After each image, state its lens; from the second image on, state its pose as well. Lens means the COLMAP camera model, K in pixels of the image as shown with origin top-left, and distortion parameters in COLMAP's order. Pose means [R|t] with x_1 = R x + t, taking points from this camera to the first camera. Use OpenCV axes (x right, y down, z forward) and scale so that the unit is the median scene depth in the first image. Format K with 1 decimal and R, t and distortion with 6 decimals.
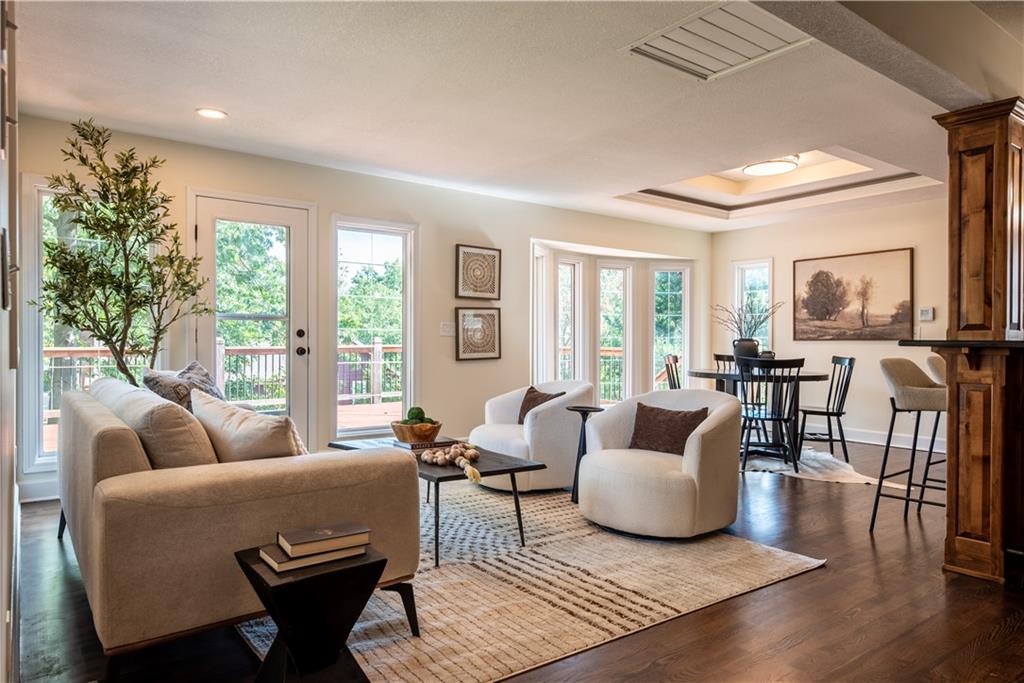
lens RADIAL K [[655.6, 0, 511.9], [0, 655.6, 345.4], [0, 0, 1]] dist [0.004745, 0.000966]
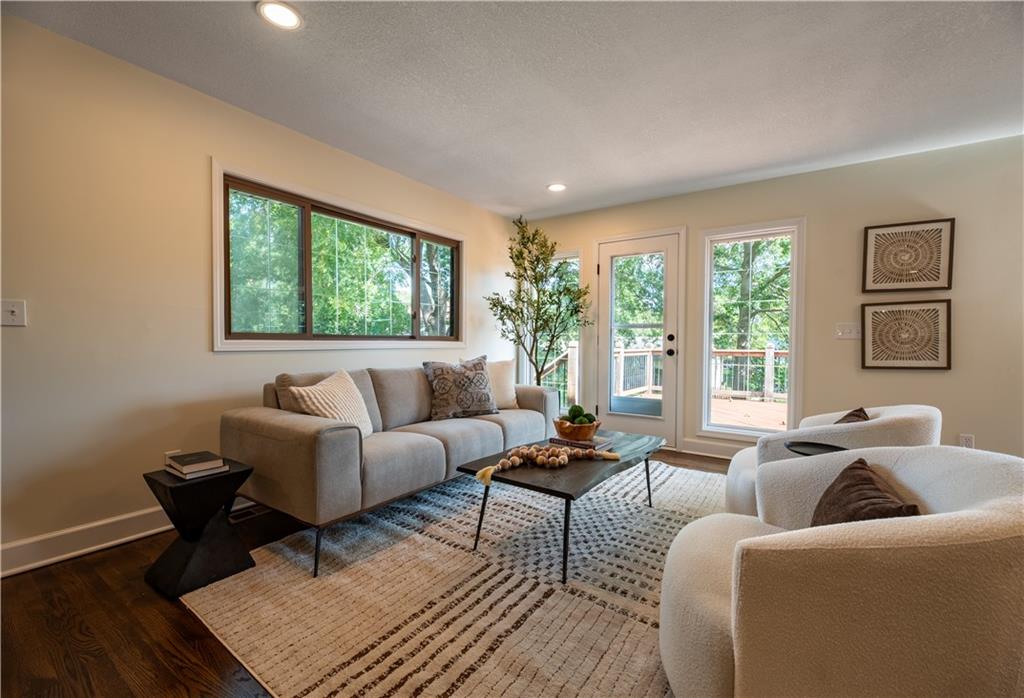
lens RADIAL K [[421.0, 0, 526.0], [0, 421.0, 355.1], [0, 0, 1]] dist [-0.004900, -0.000759]
pose [[0.330811, 0.024051, -0.943390, 0.275912], [-0.013622, 0.999693, 0.020710, 0.001071], [0.943599, 0.005999, 0.331037, 0.421158]]
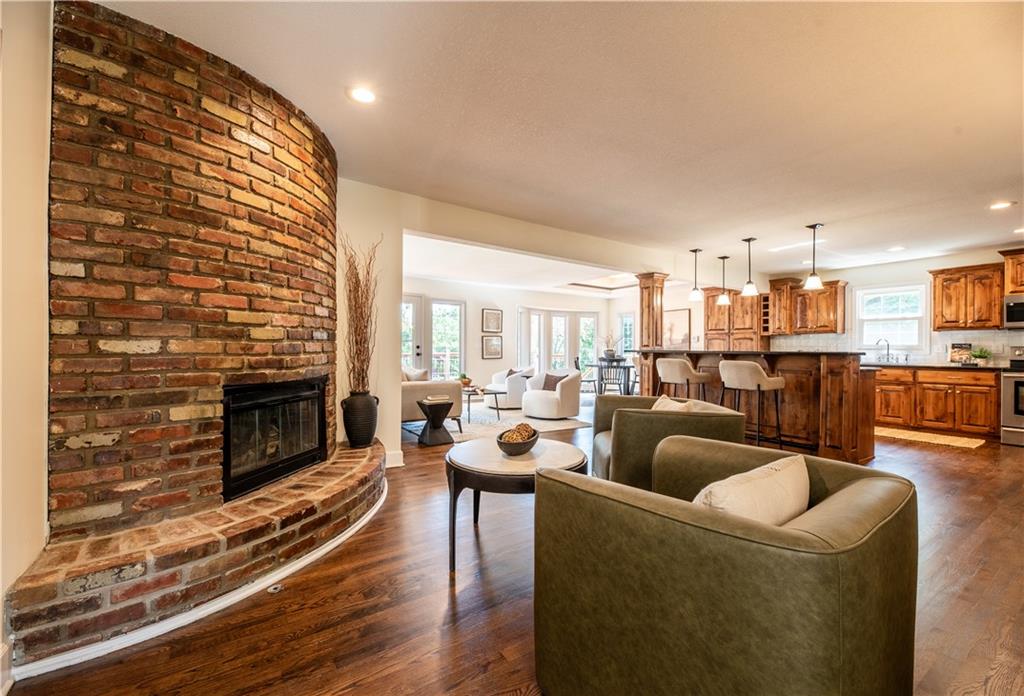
lens RADIAL K [[421.0, 0, 502.6], [0, 421.0, 350.5], [0, 0, 1]] dist [-0.004900, -0.000759]
pose [[0.997746, 0.002771, -0.067050, 0.085741], [-0.003441, 0.999945, -0.009887, 0.007646], [0.067019, 0.010096, 0.997701, -0.474069]]
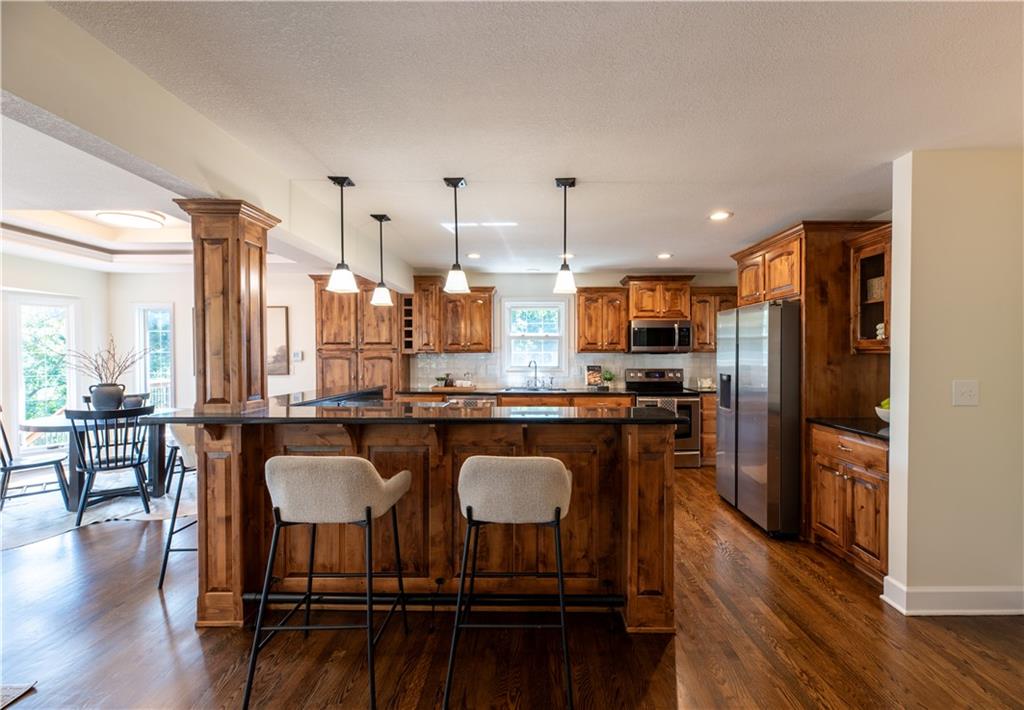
lens RADIAL K [[428.9, 0, 536.8], [0, 428.9, 358.7], [0, 0, 1]] dist [0.003787, -0.000092]
pose [[0.592040, -0.017354, 0.805722, 0.214526], [0.012707, 0.999845, 0.012198, -0.048871], [-0.805809, 0.003017, 0.592168, 0.068332]]
